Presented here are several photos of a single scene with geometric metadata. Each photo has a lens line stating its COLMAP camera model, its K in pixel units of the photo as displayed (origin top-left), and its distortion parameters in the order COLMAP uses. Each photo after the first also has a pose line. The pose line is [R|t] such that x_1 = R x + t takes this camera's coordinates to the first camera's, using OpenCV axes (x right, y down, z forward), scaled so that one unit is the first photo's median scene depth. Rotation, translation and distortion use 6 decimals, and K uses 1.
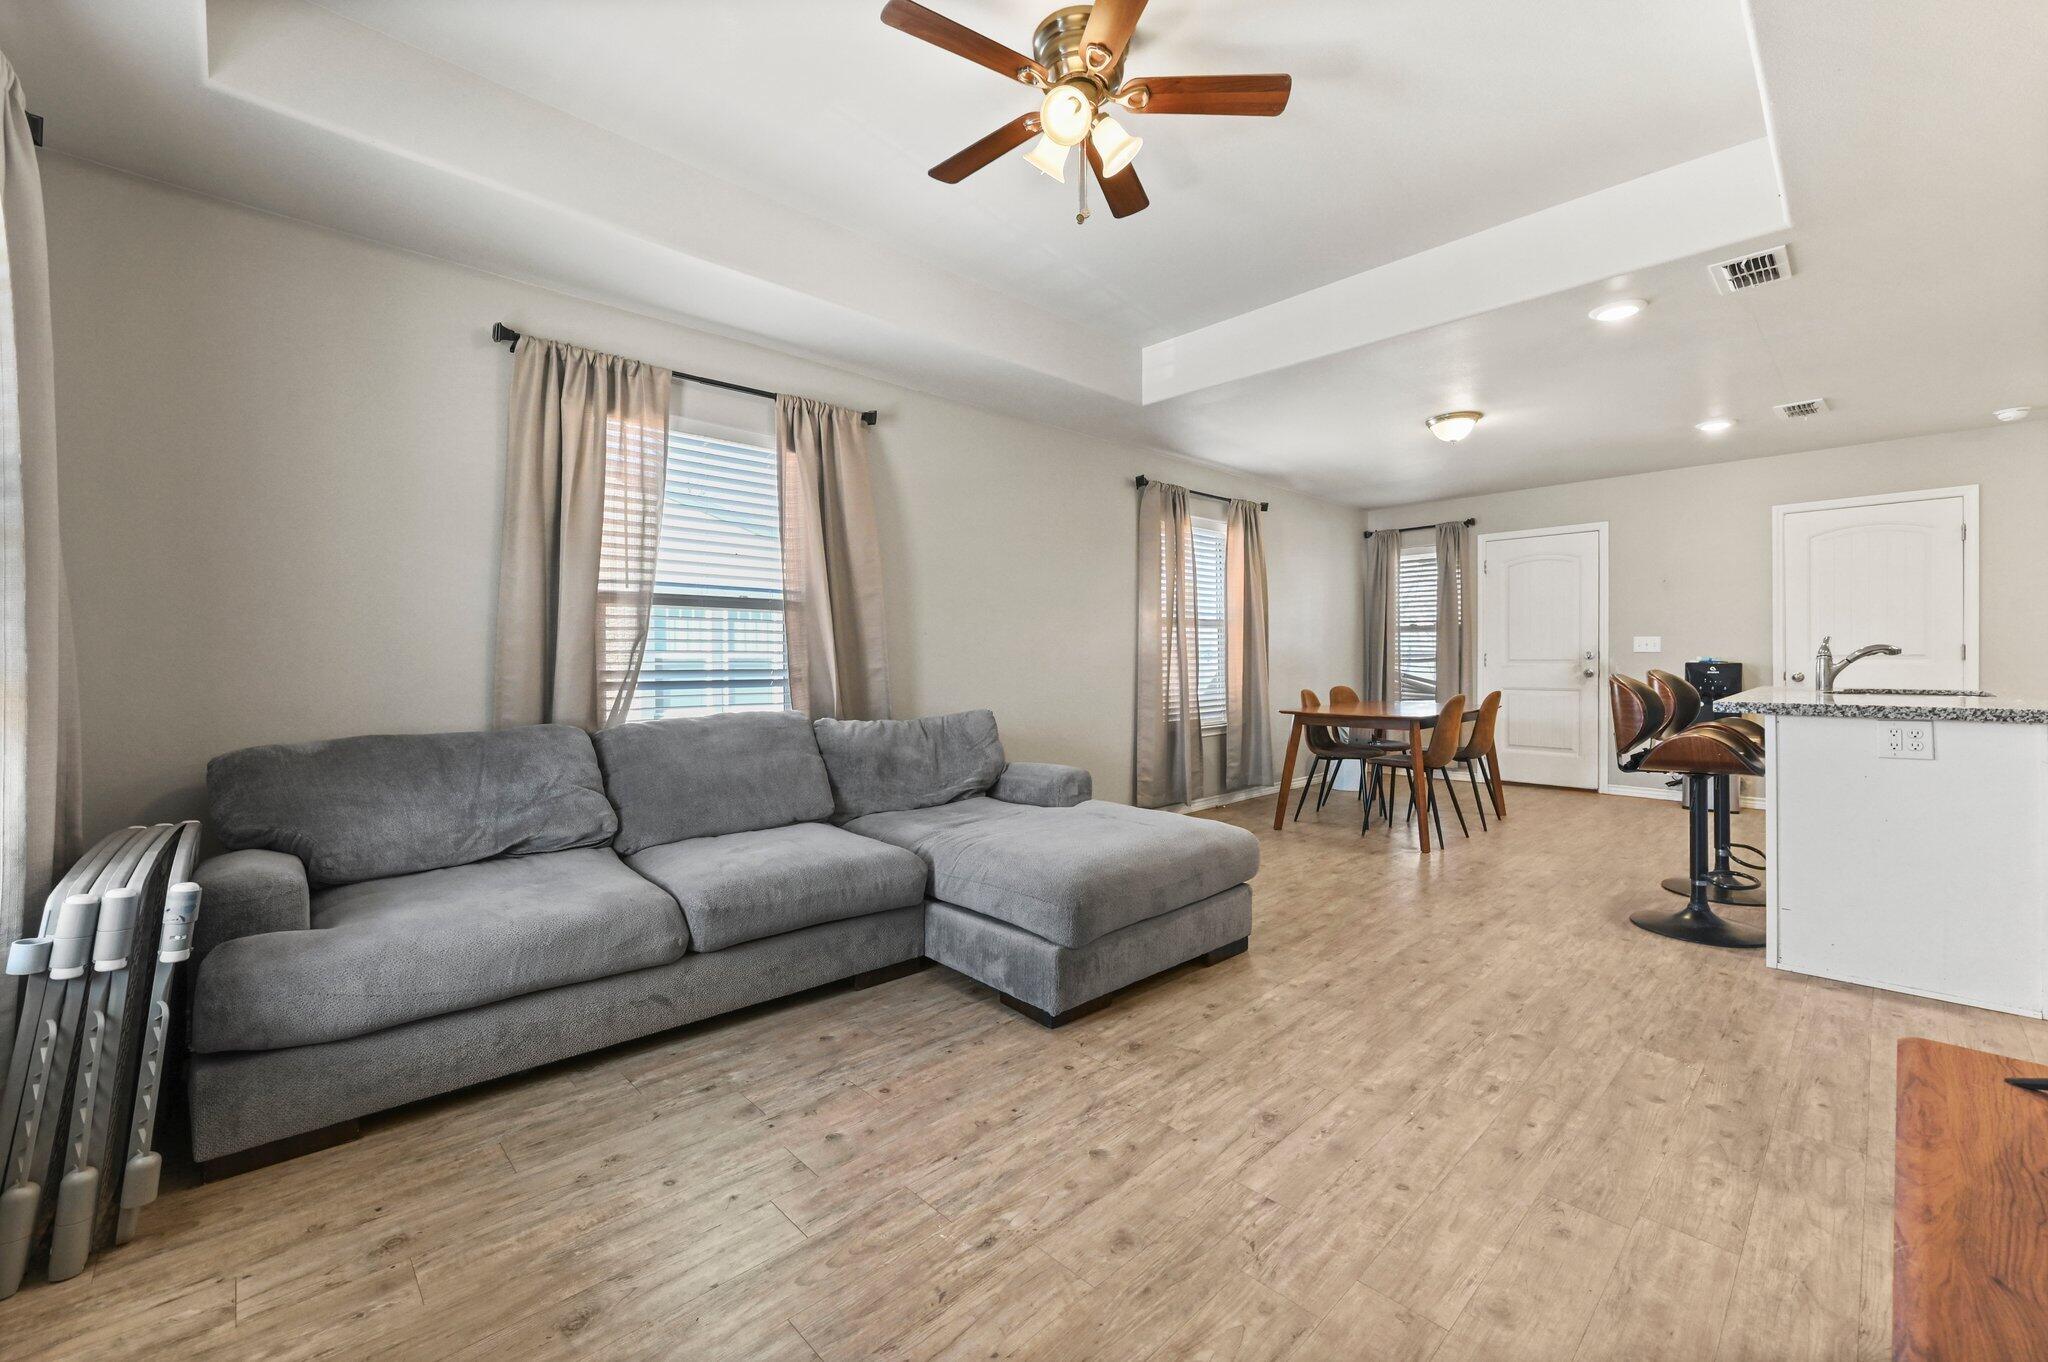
lens RADIAL K [[826.9, 0, 1024.0], [0, 826.9, 681.0], [0, 0, 1]] dist [-0.000555, -0.000035]
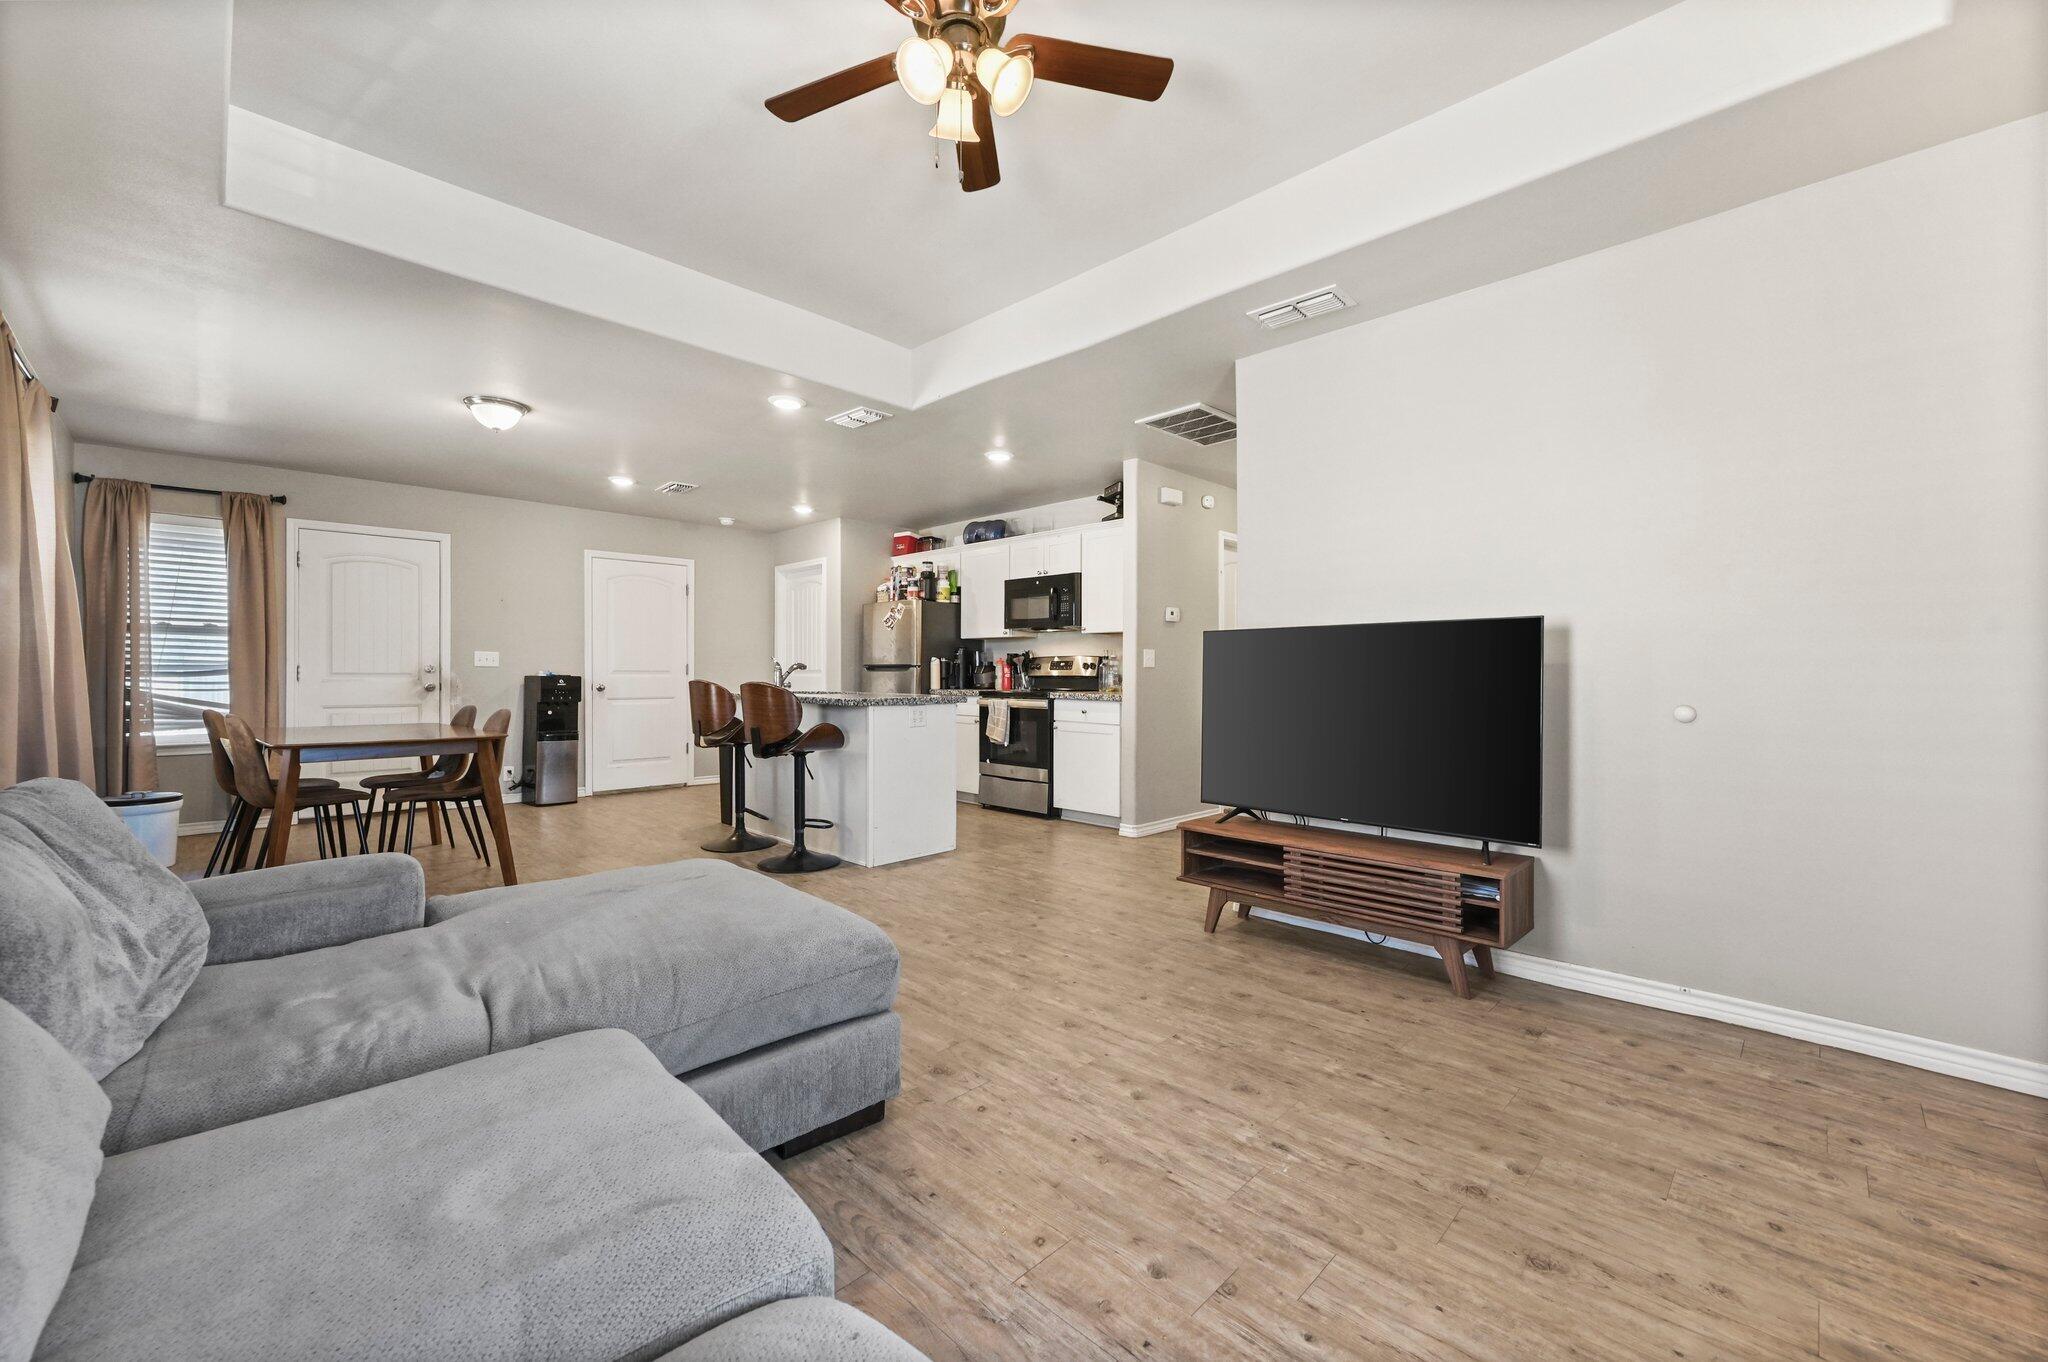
lens RADIAL K [[816.5, 0, 1031.0], [0, 816.5, 681.4], [0, 0, 1]] dist [0.000261, 0.000131]
pose [[-0.032959, -0.002710, 0.999453, -0.861318], [0.027362, 0.999619, 0.003613, -0.002396], [-0.999082, 0.027467, -0.032872, 0.985933]]
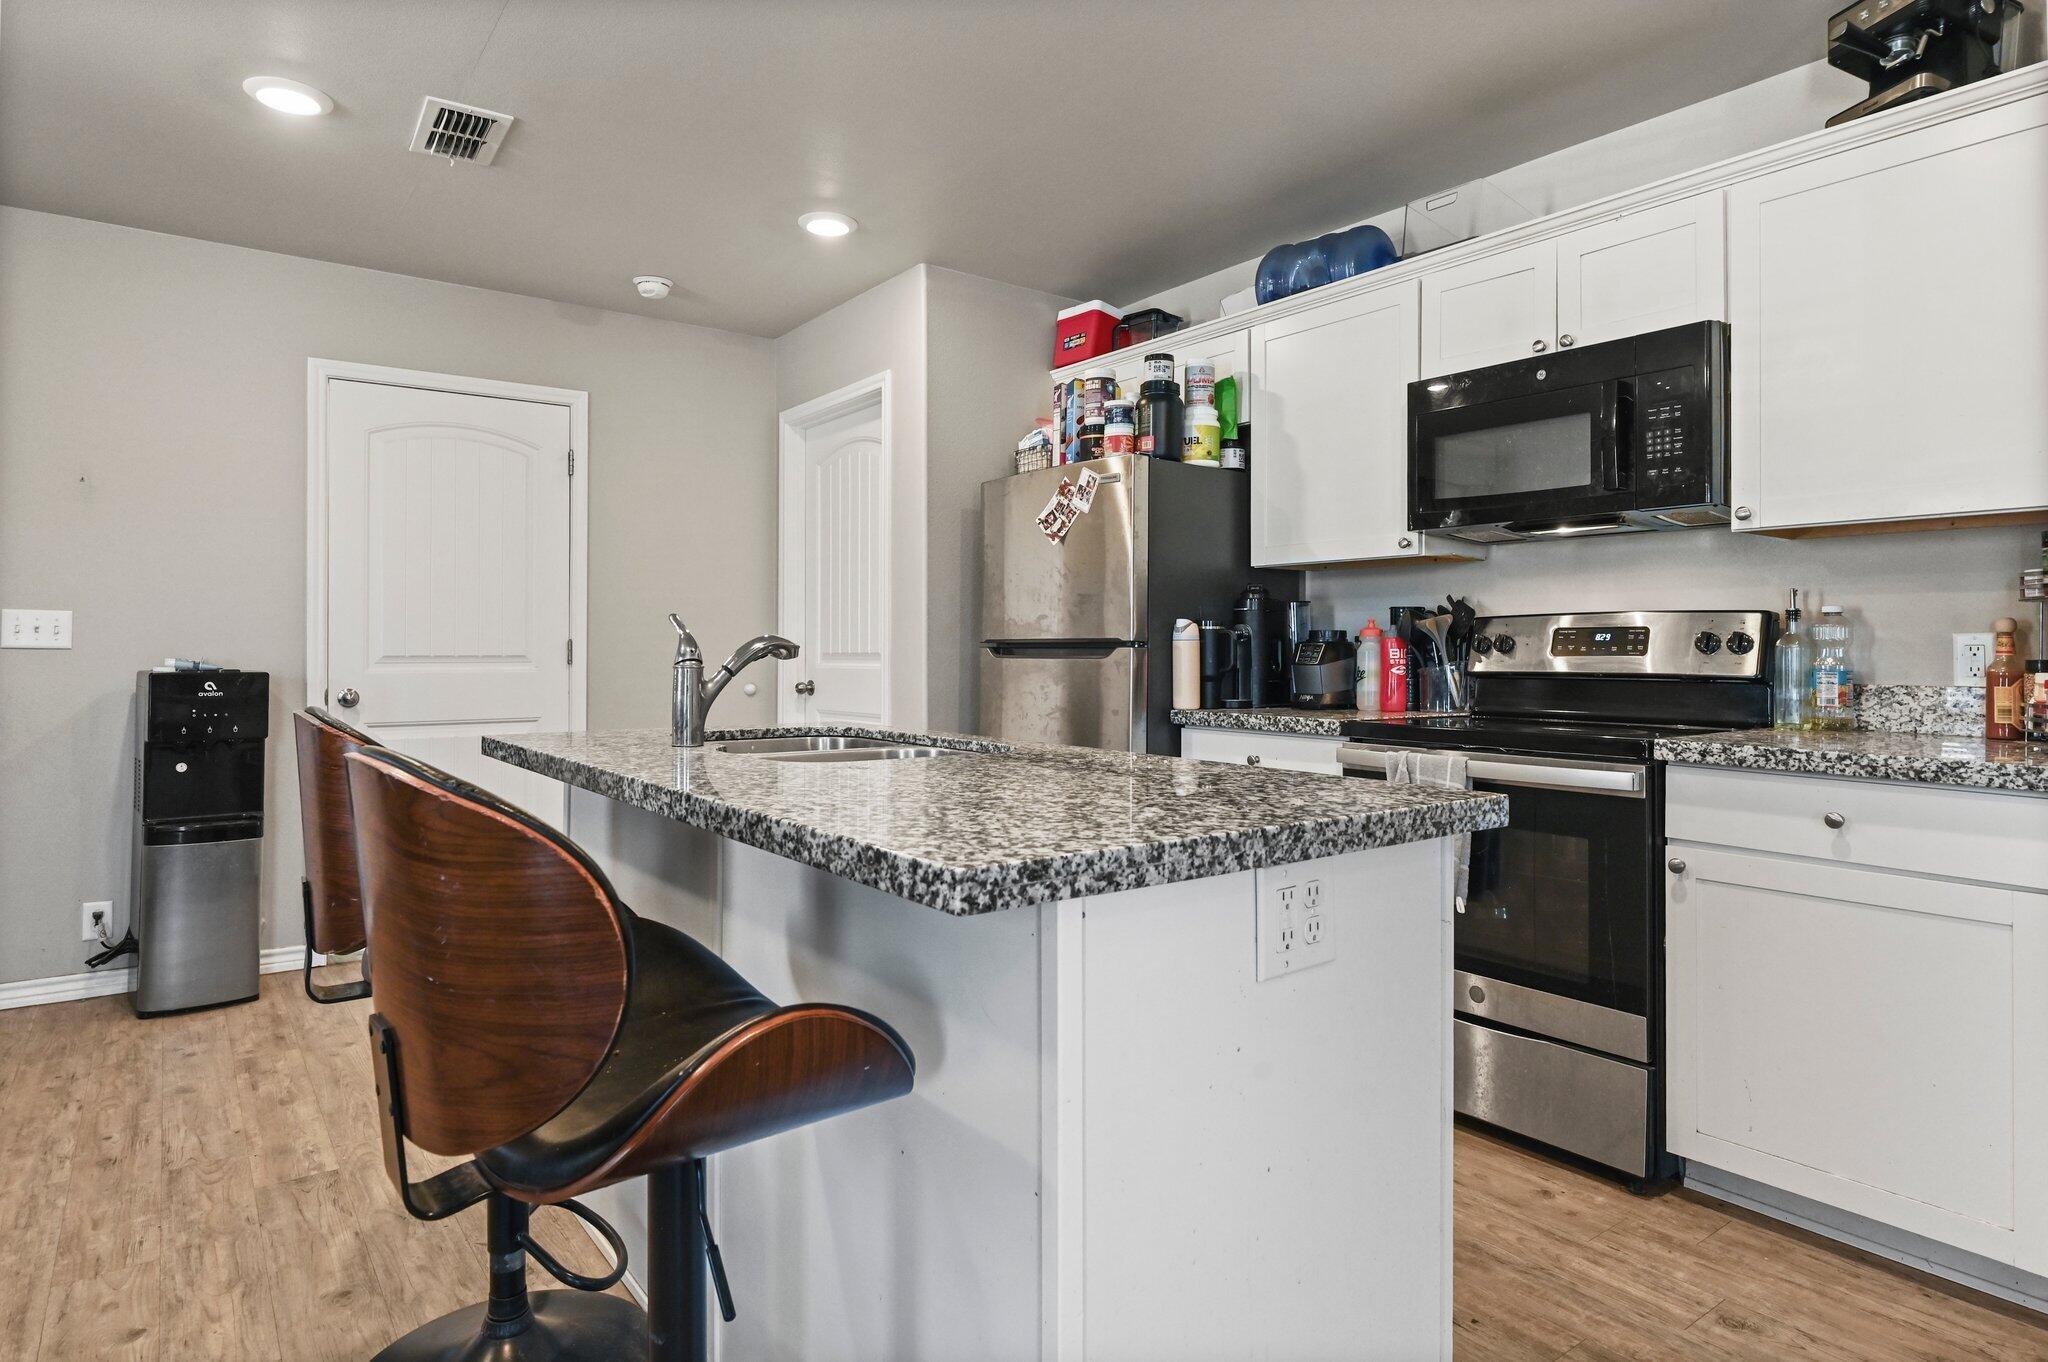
lens RADIAL K [[1148.4, 0, 1026.1], [0, 1148.4, 625.7], [0, 0, 1]] dist [0.000262, 0.000268]
pose [[0.118111, 0.028146, 0.992601, 0.708859], [0.027309, 0.999128, -0.031581, -0.041081], [-0.992625, 0.030837, 0.117240, 1.278272]]
